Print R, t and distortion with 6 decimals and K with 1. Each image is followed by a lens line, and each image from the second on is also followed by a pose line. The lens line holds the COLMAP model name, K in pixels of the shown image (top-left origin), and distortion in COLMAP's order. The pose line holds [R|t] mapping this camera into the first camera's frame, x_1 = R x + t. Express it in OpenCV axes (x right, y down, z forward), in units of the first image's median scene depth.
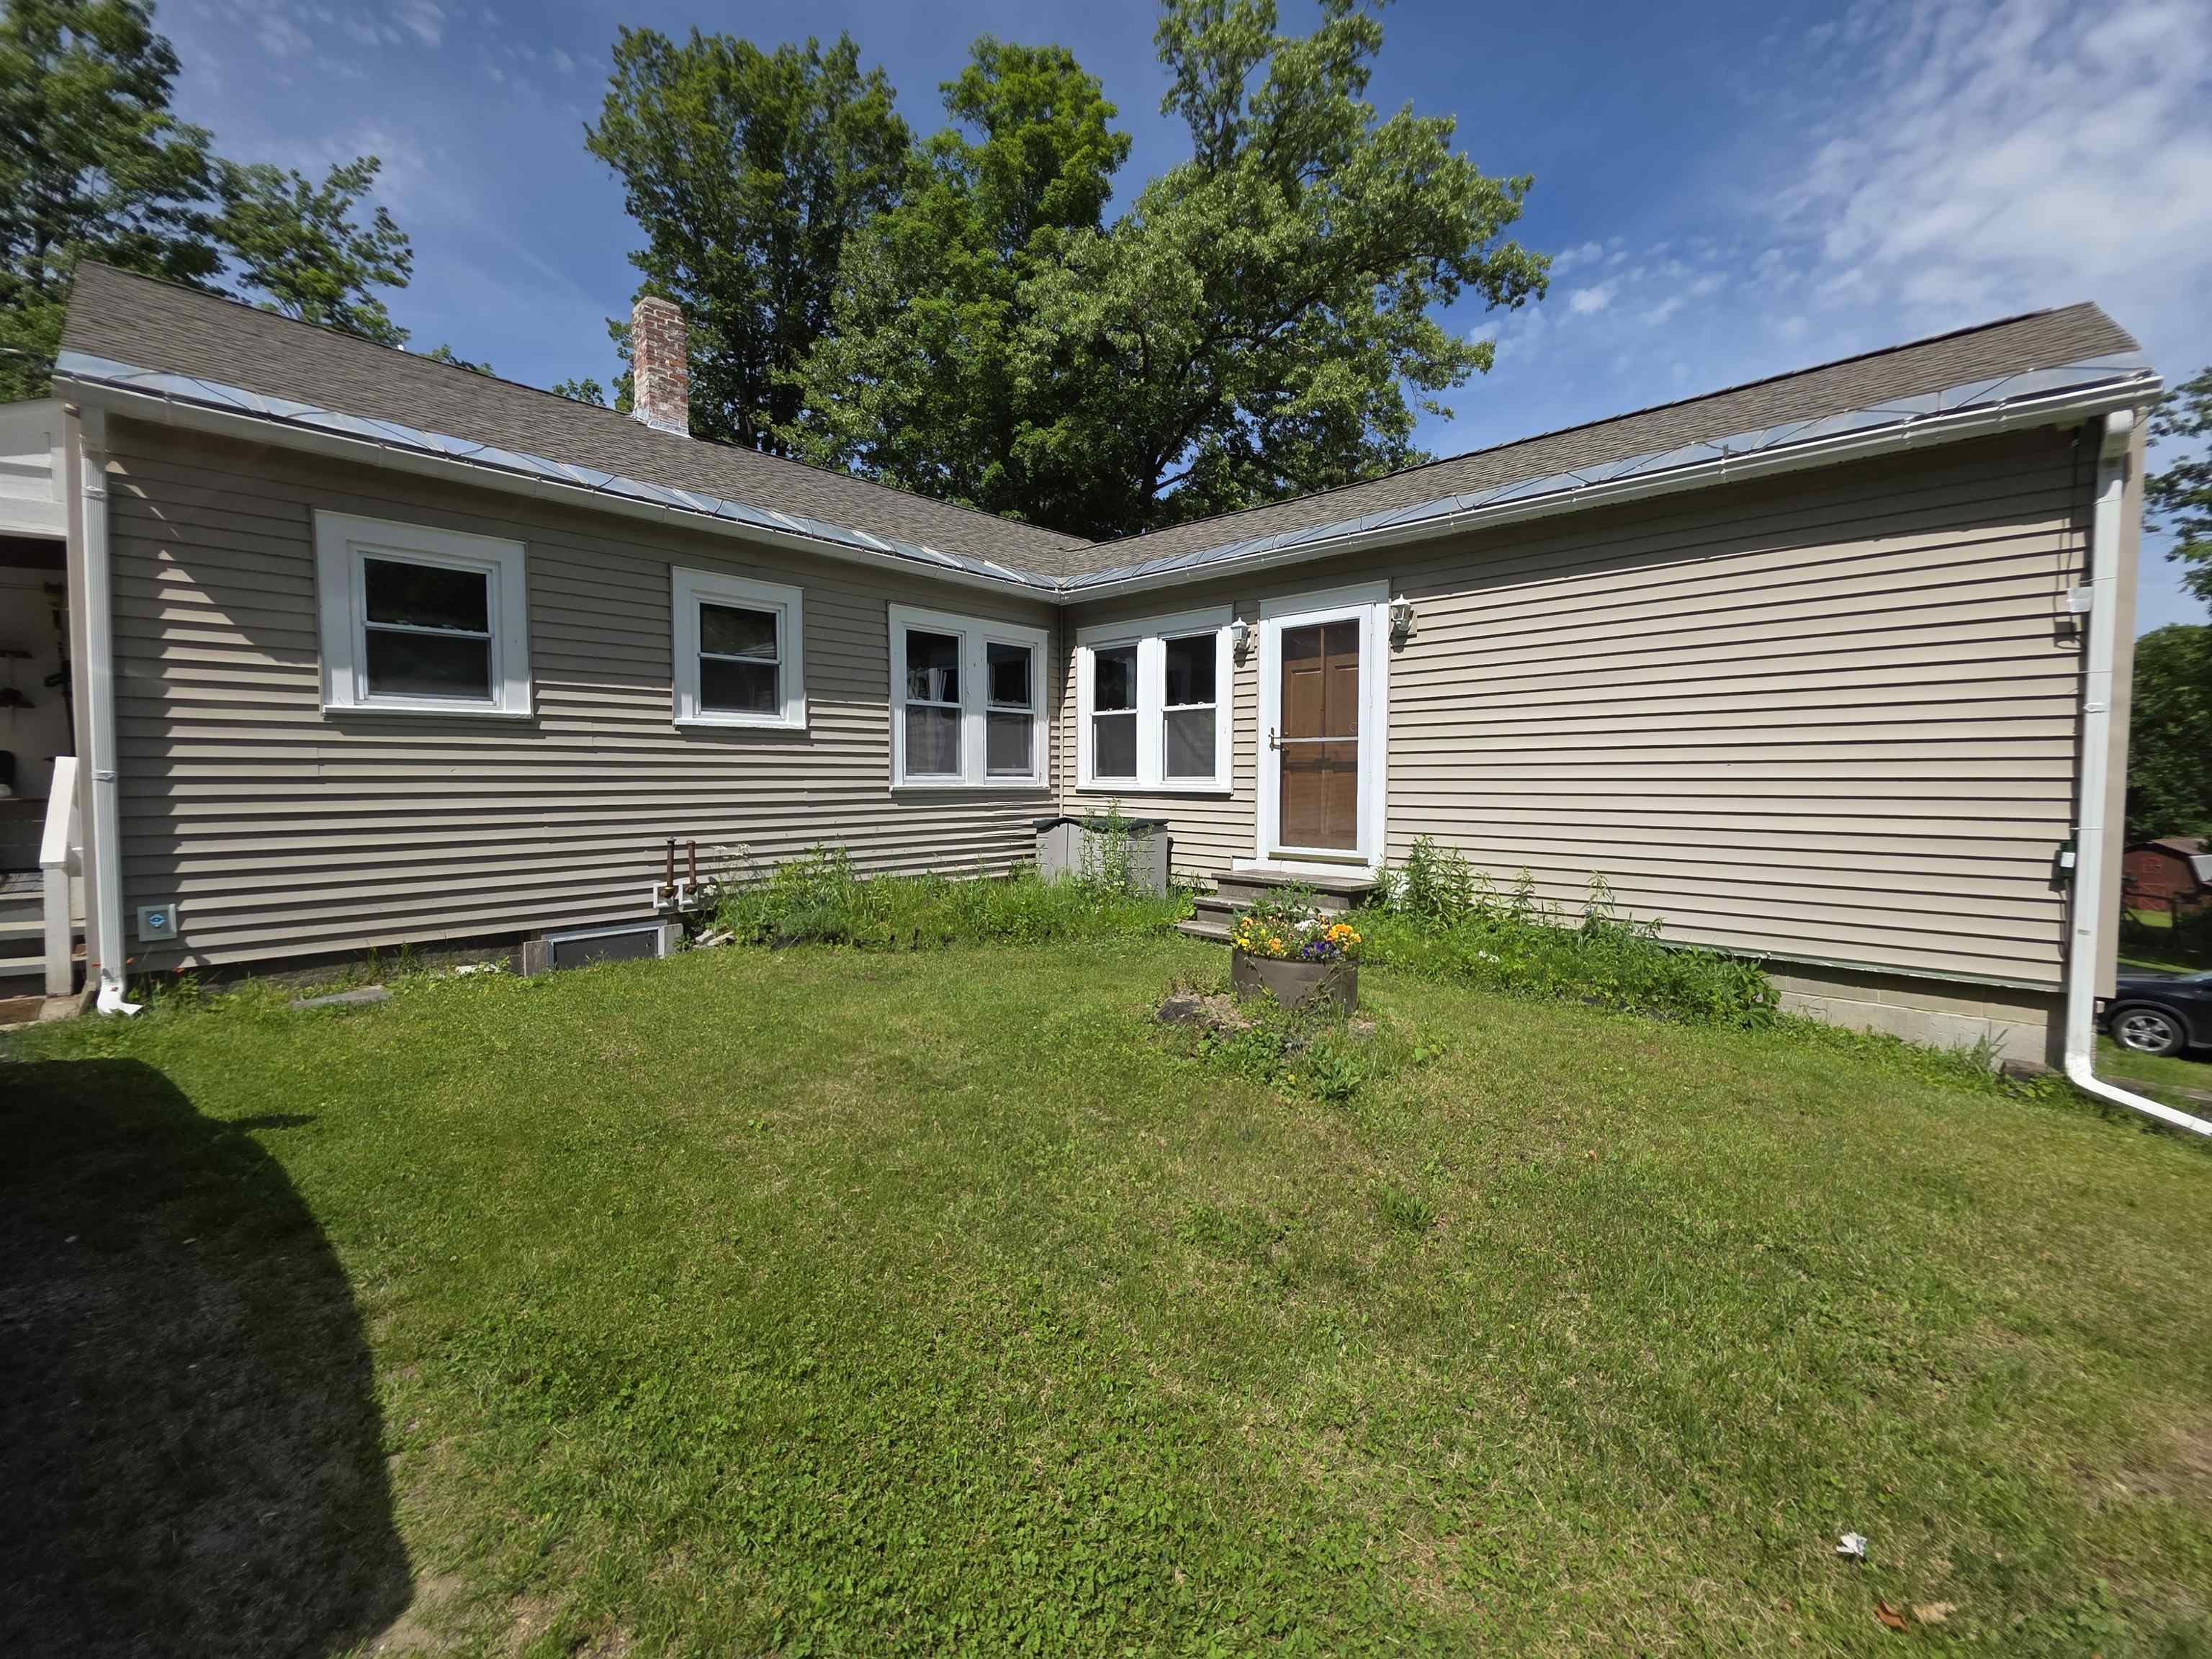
lens RADIAL K [[874.7, 0, 1112.5], [0, 874.7, 821.3], [0, 0, 1]] dist [-0.002456, -0.001004]
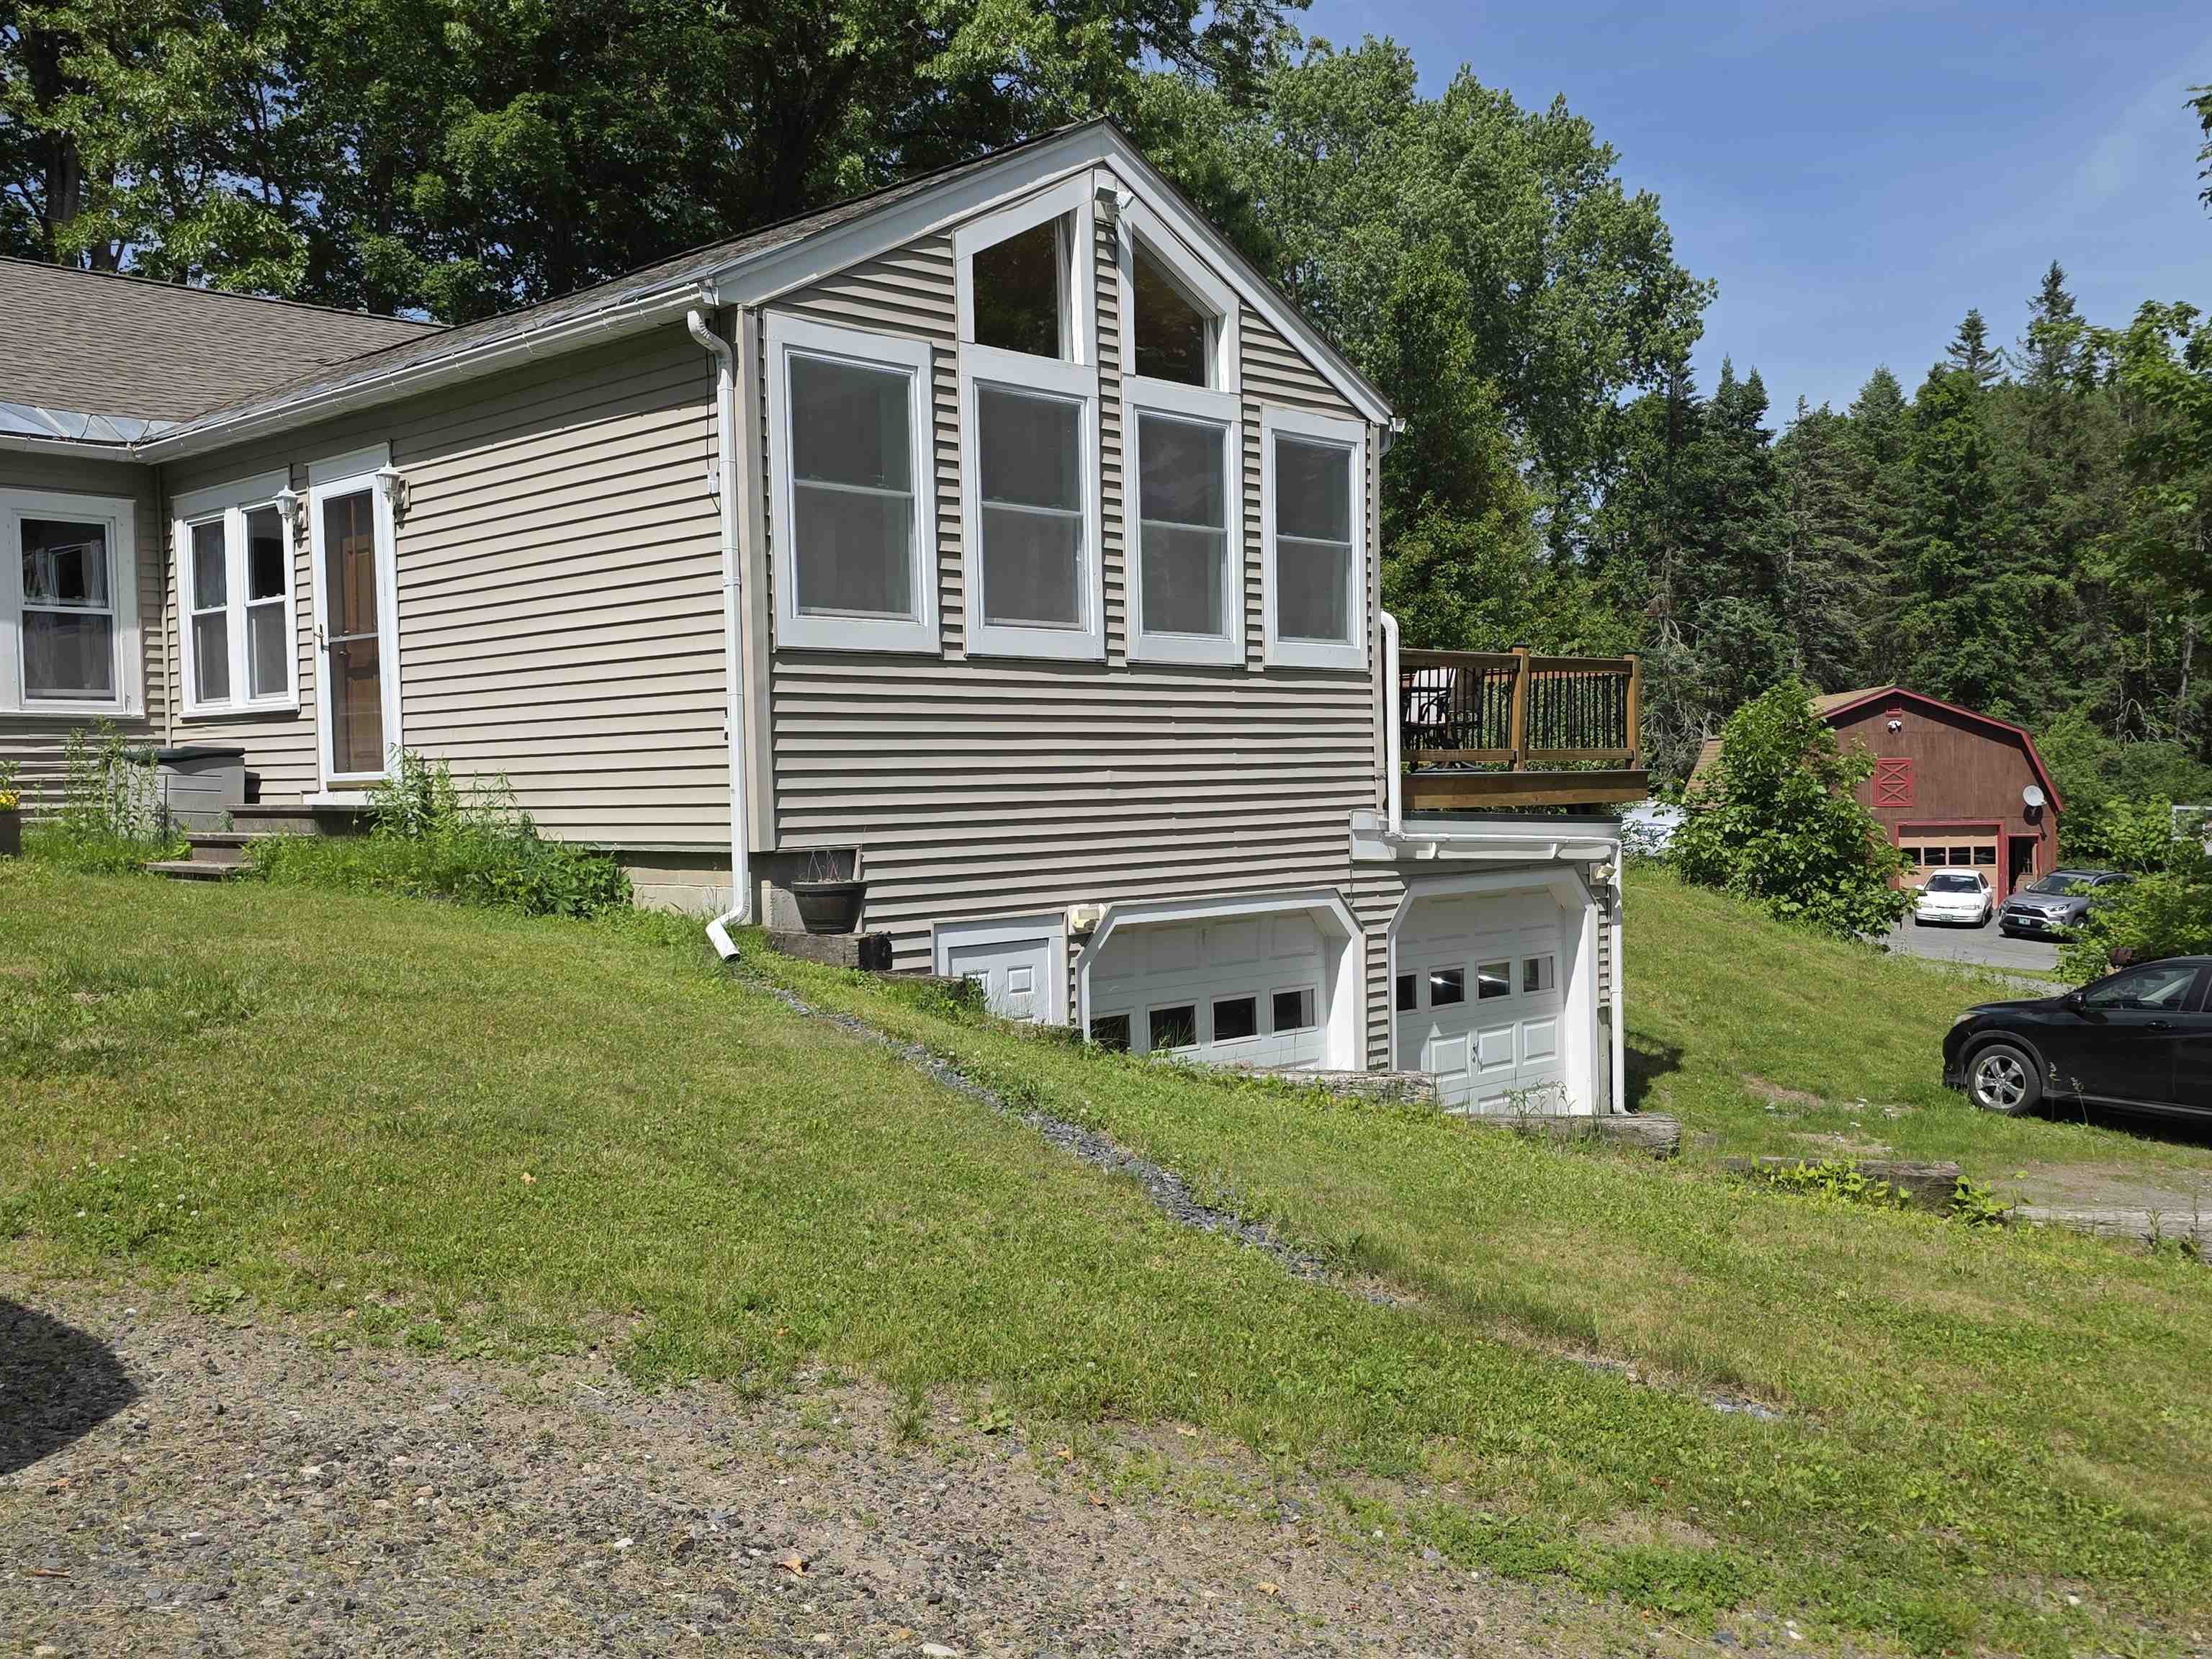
lens RADIAL K [[2080.0, 0, 1106.7], [0, 2080.0, 841.0], [0, 0, 1]] dist [0.065772, 0.000000]
pose [[0.999276, -0.020637, -0.031956, 0.935352], [0.019868, 0.999510, -0.024184, 0.147651], [0.032439, 0.023531, 0.999197, -0.861566]]
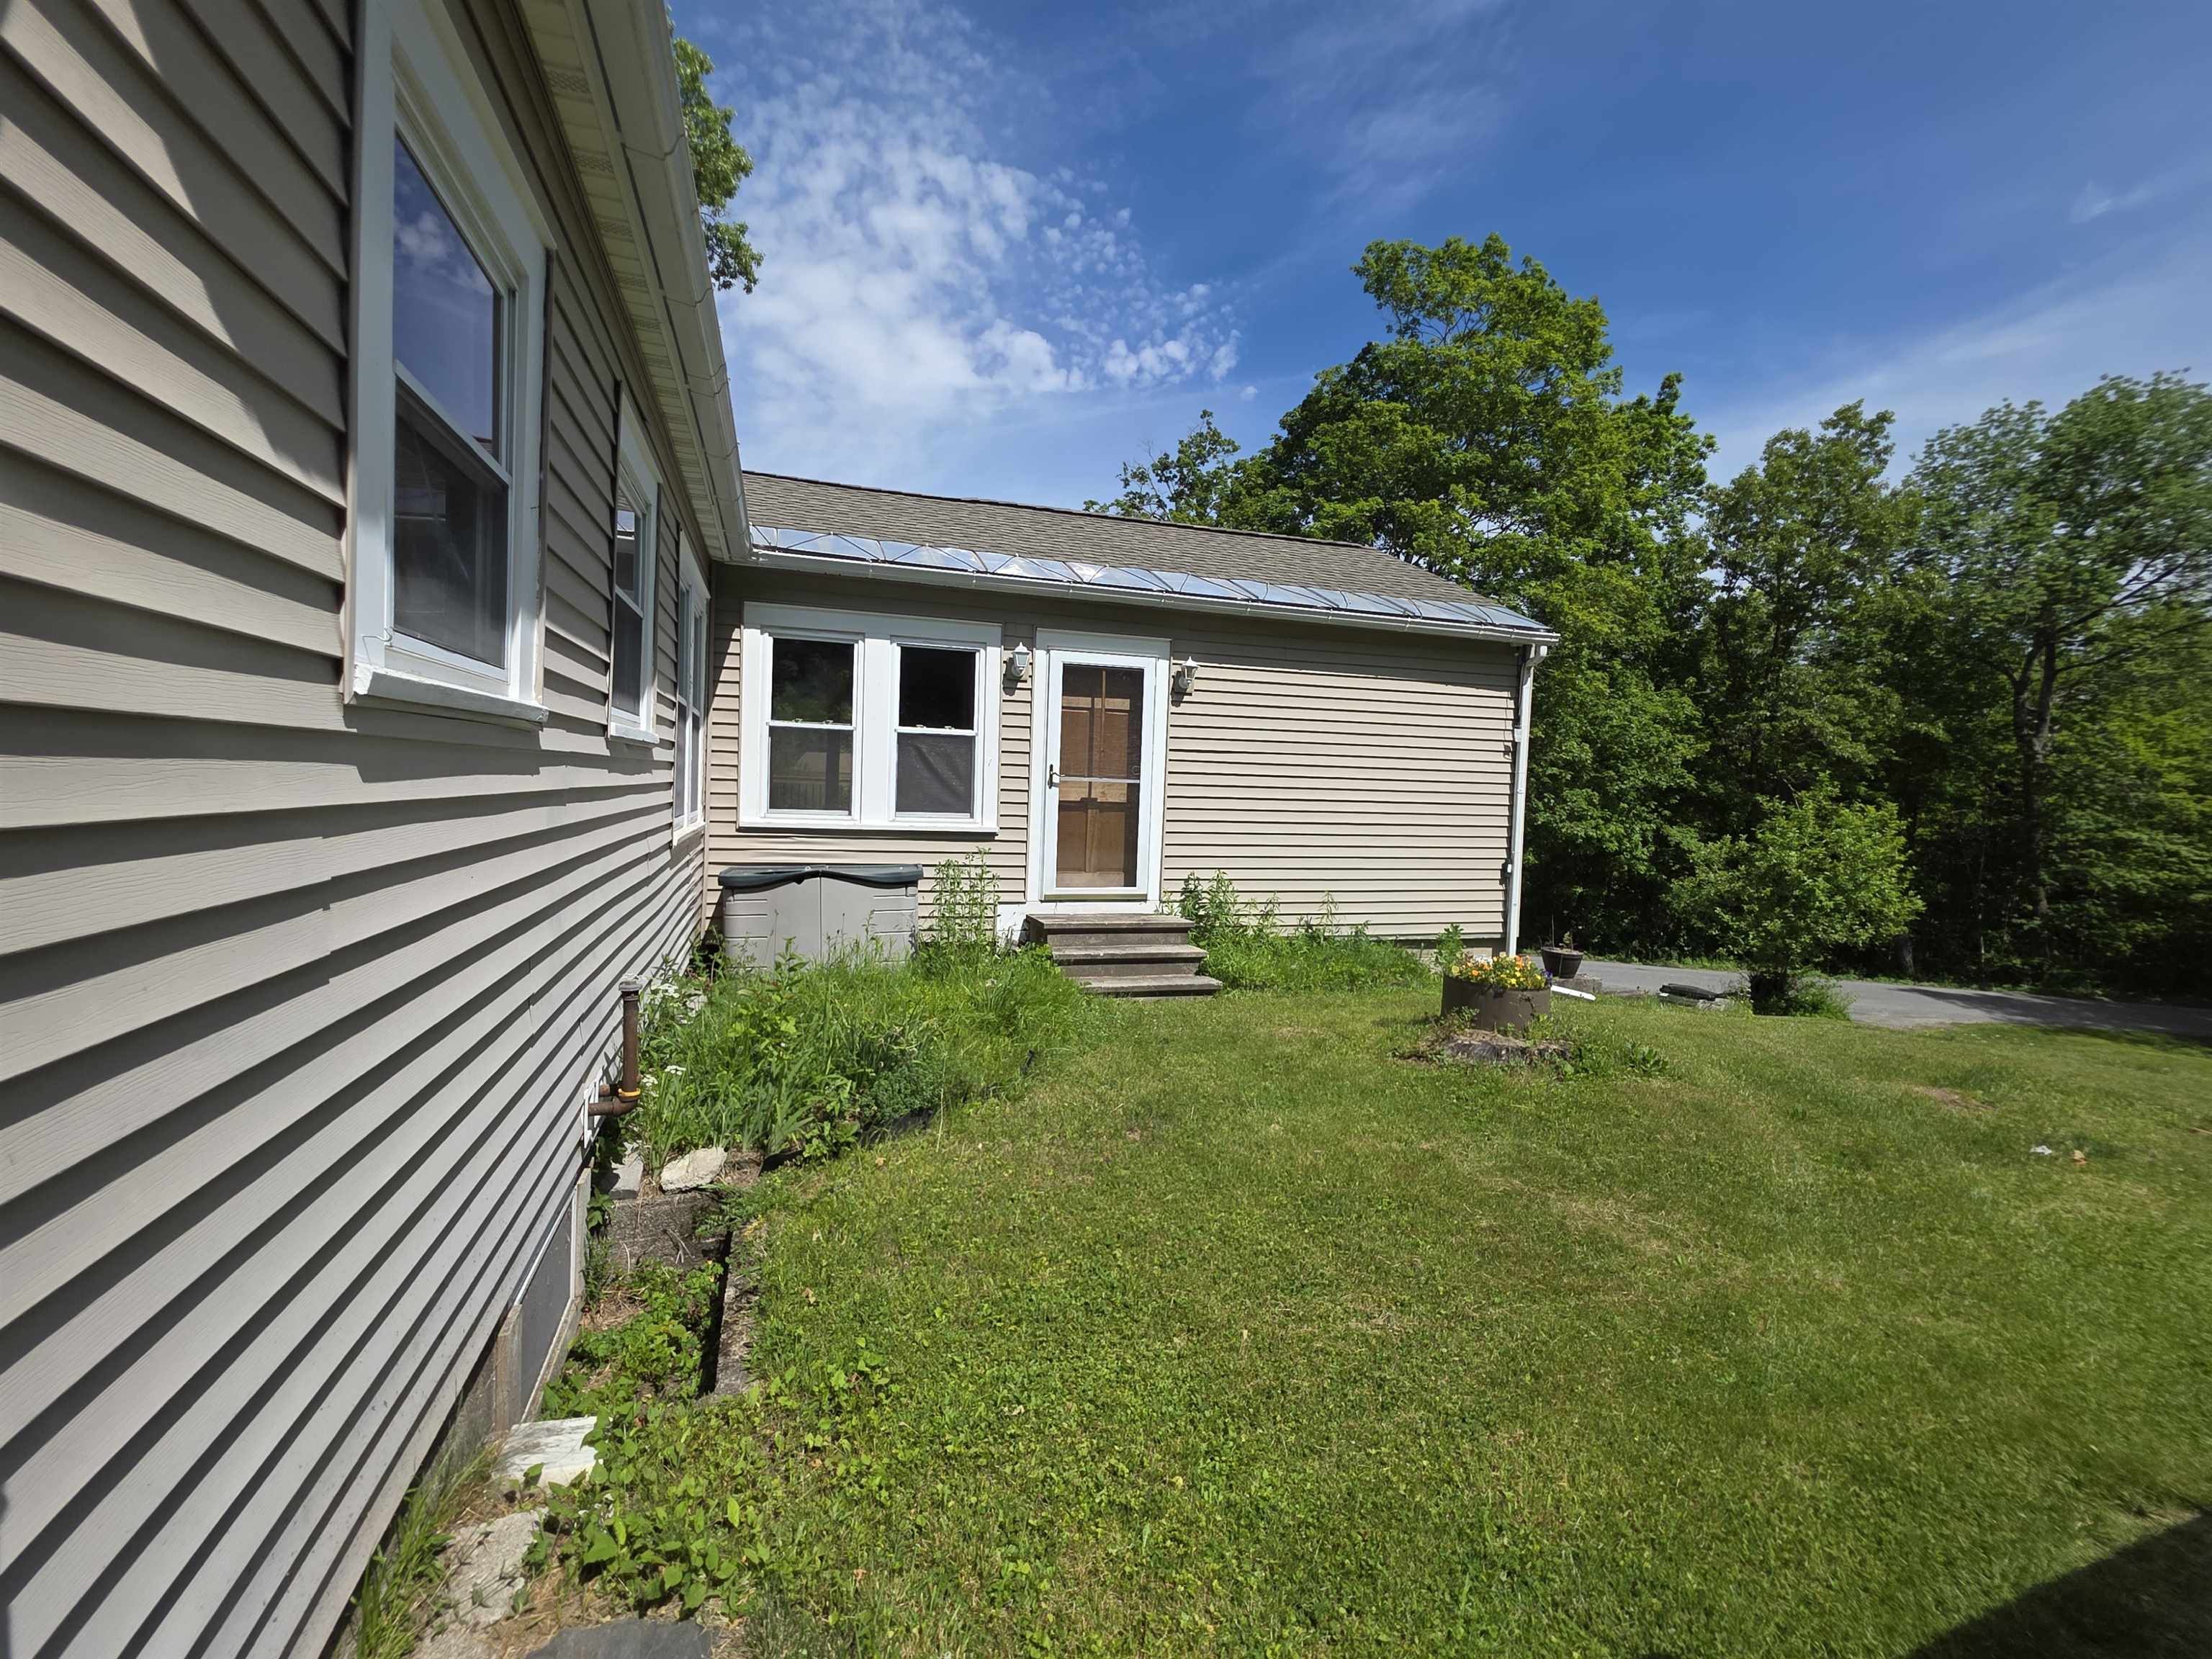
lens RADIAL K [[939.6, 0, 1073.3], [0, 939.6, 817.6], [0, 0, 1]] dist [0.001924, 0.000041]
pose [[0.494053, -0.016201, 0.869281, -0.685006], [0.011254, 0.999862, 0.012238, -0.060130], [-0.869359, 0.003737, 0.494167, 0.463360]]
